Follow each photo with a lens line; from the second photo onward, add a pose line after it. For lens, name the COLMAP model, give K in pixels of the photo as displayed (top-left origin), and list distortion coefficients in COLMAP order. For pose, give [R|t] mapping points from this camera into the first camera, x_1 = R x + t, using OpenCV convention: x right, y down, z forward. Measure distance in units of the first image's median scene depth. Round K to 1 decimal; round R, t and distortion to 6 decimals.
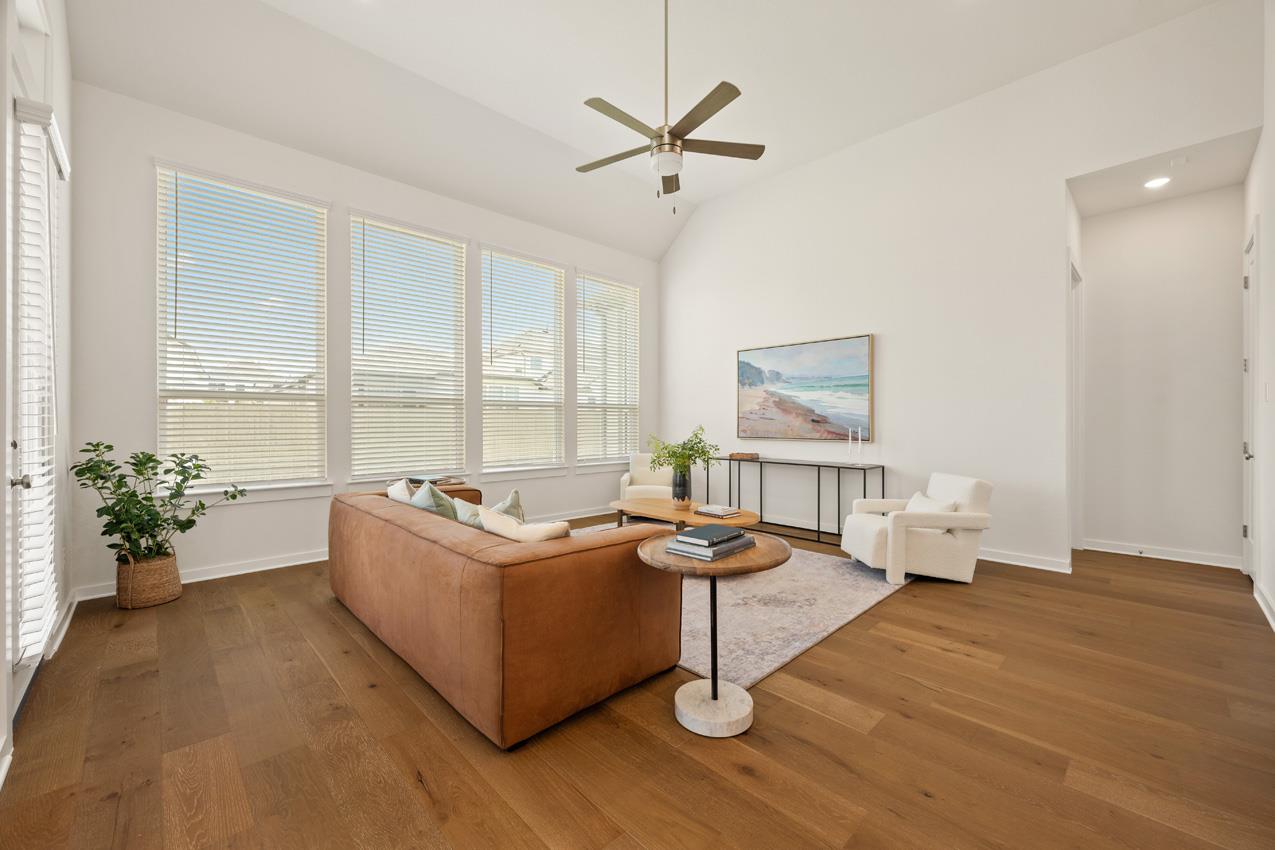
lens RADIAL K [[511.4, 0, 631.9], [0, 511.4, 421.7], [0, 0, 1]] dist [-0.000125, 0.000543]
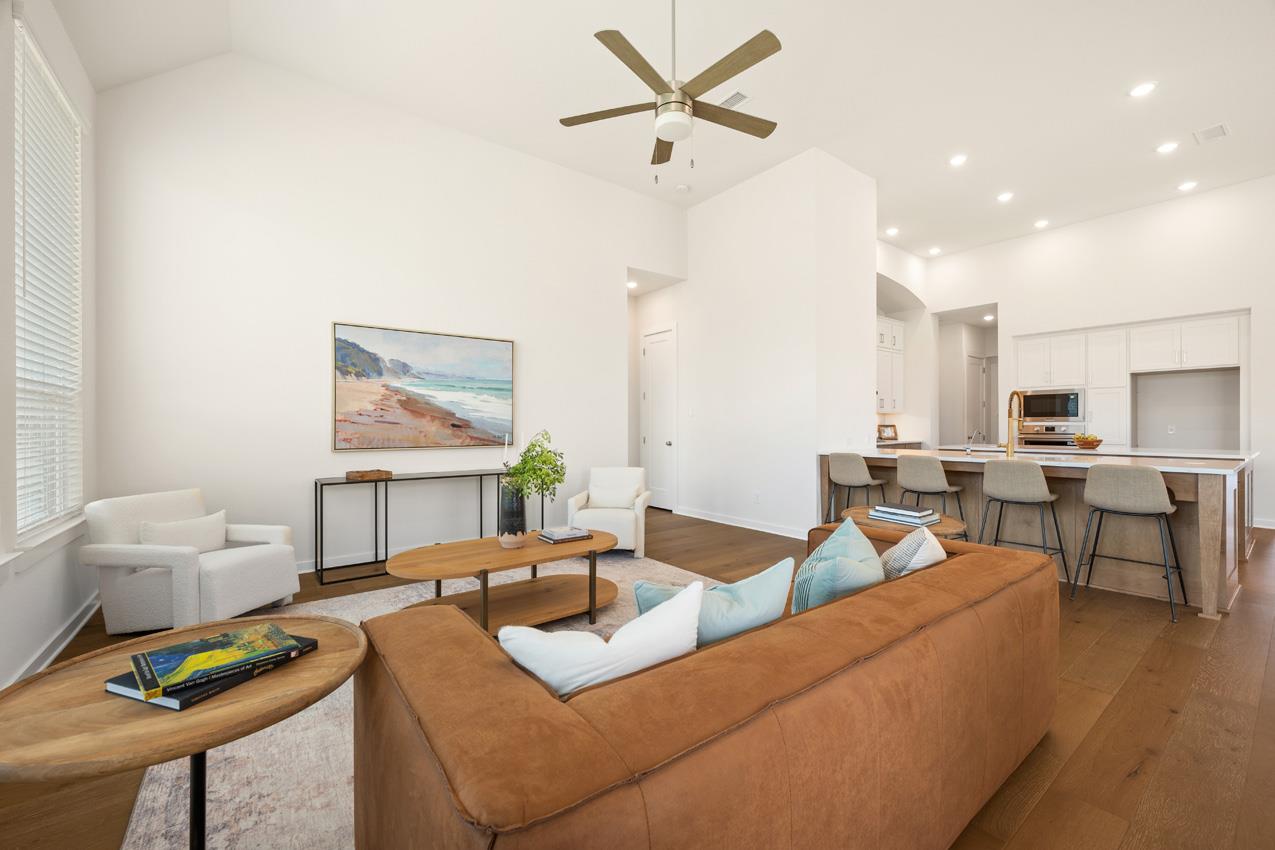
lens RADIAL K [[511.4, 0, 639.1], [0, 511.4, 425.9], [0, 0, 1]] dist [-0.000125, 0.000543]
pose [[0.104499, -0.002092, 0.994523, -0.724505], [0.000455, 0.999998, 0.002055, -0.003782], [-0.994525, 0.000238, 0.104500, 0.883934]]
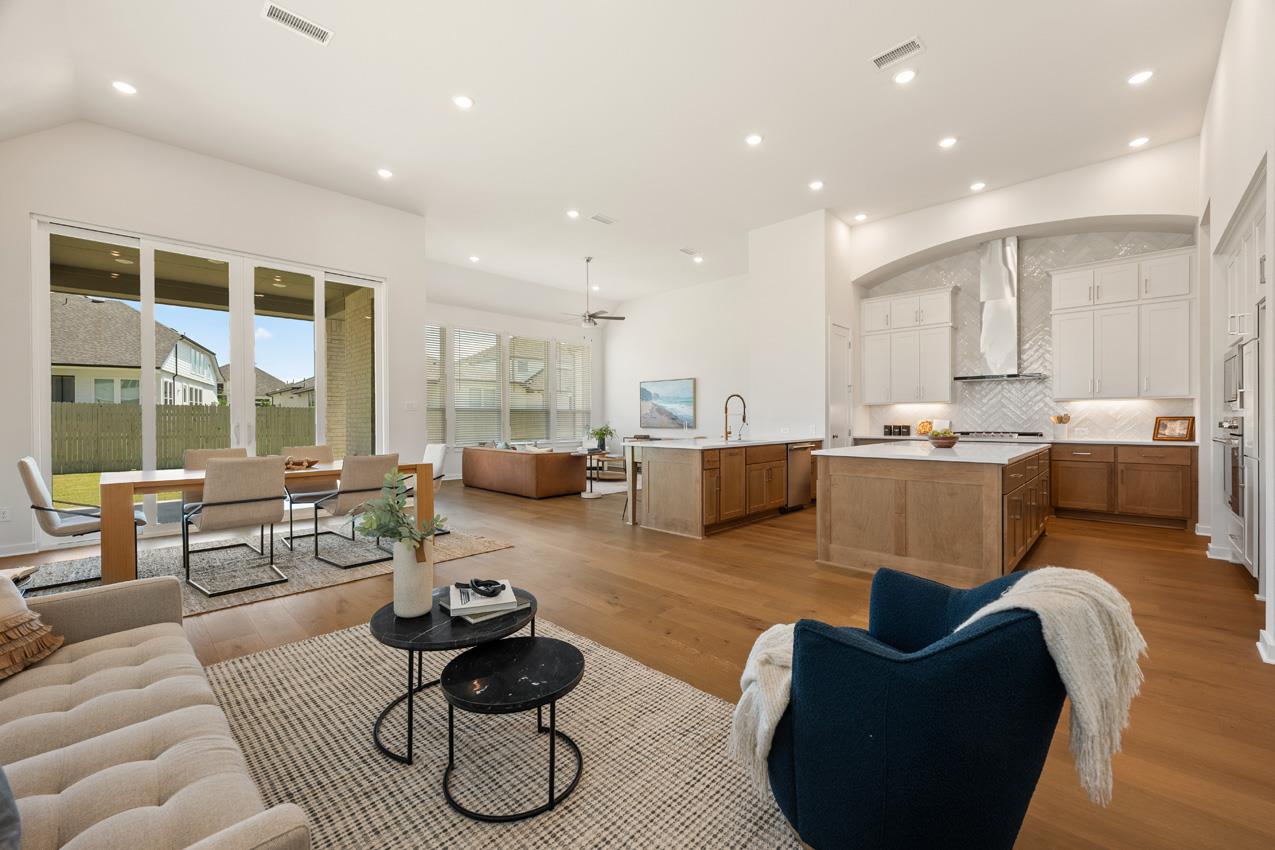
lens RADIAL K [[511.4, 0, 632.6], [0, 511.4, 420.7], [0, 0, 1]] dist [-0.000125, 0.000543]
pose [[0.999413, -0.004444, 0.033961, 0.189212], [0.004281, 0.999979, 0.004846, -0.004785], [-0.033982, -0.004698, 0.999411, -1.563229]]
